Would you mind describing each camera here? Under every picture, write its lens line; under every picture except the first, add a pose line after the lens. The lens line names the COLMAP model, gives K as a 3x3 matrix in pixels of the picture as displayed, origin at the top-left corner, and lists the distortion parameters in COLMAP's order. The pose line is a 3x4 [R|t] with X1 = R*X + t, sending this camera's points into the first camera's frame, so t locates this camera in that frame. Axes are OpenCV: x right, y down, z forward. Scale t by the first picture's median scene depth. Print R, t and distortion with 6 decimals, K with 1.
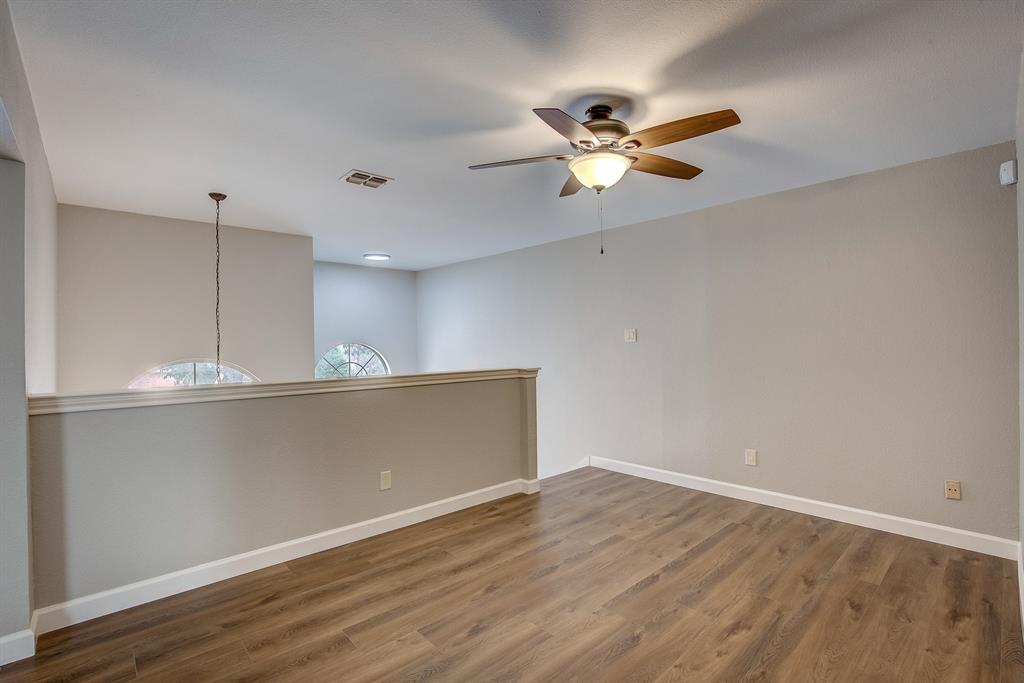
lens RADIAL K [[468.1, 0, 502.9], [0, 468.1, 343.6], [0, 0, 1]] dist [-0.023432, 0.000624]
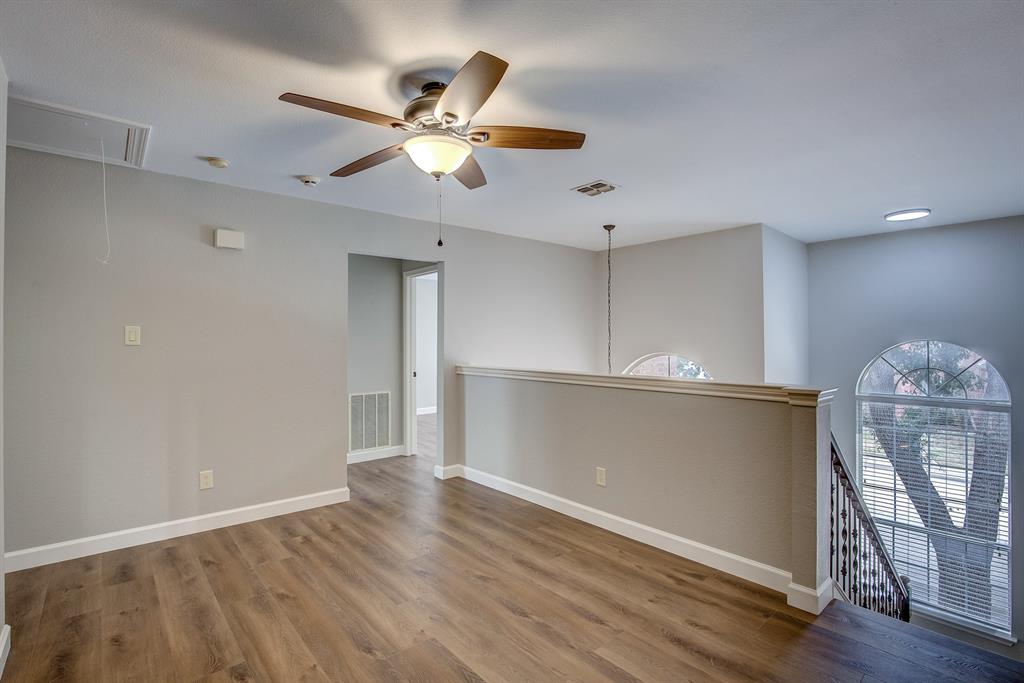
lens RADIAL K [[468.1, 0, 502.8], [0, 468.1, 337.4], [0, 0, 1]] dist [-0.023432, 0.000624]
pose [[-0.008620, 0.003308, -0.999957, 0.874406], [0.004072, 0.999986, 0.003273, -0.019213], [0.999955, -0.004043, -0.008633, 0.897815]]
